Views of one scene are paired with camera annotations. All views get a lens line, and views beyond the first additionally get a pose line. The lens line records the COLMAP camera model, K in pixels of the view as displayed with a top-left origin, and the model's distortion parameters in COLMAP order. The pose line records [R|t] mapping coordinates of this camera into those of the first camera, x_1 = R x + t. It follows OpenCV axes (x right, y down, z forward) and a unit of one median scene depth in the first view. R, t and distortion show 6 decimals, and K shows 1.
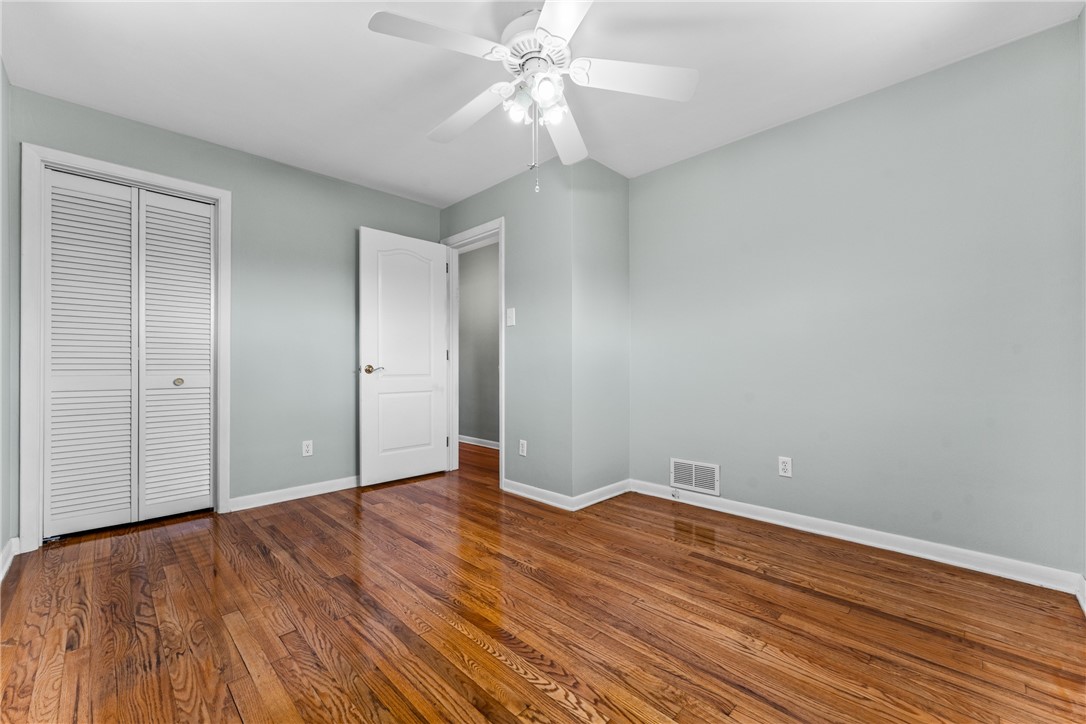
lens RADIAL K [[433.7, 0, 541.3], [0, 433.7, 363.5], [0, 0, 1]] dist [0.001101, 0.000057]
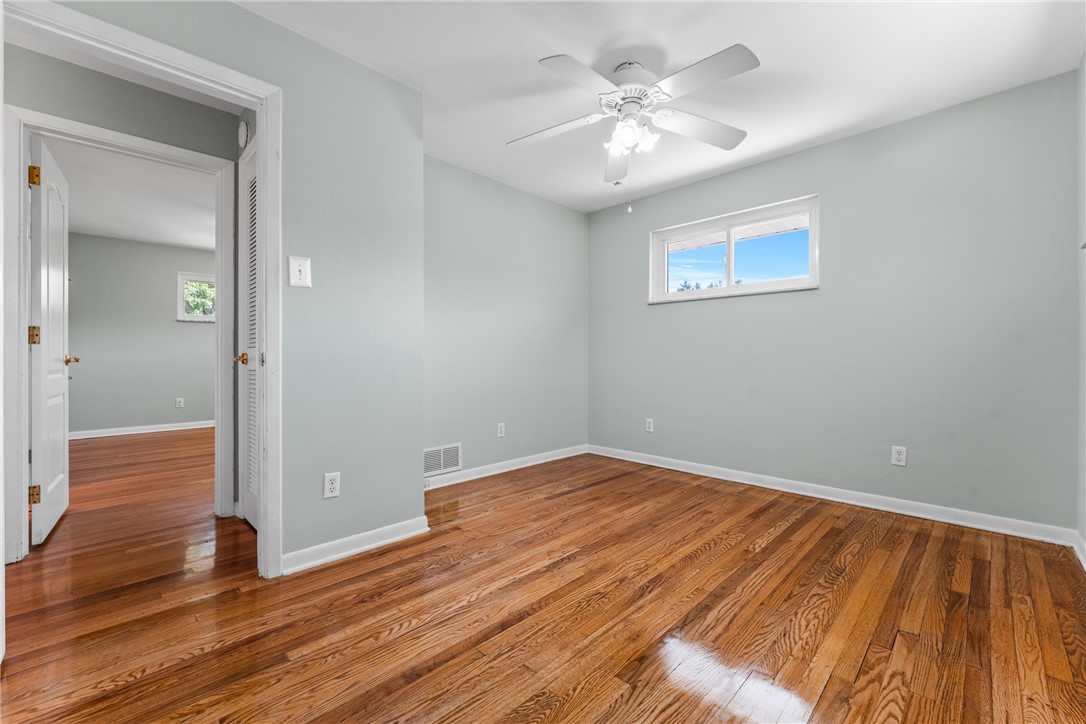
lens RADIAL K [[449.0, 0, 543.0], [0, 449.0, 362.0], [0, 0, 1]] dist [-0.002453, 0.000016]
pose [[0.000292, -0.008040, 0.999968, -1.267423], [-0.010116, 0.999916, 0.008043, 0.009549], [-0.999949, -0.010118, 0.000211, 1.253705]]
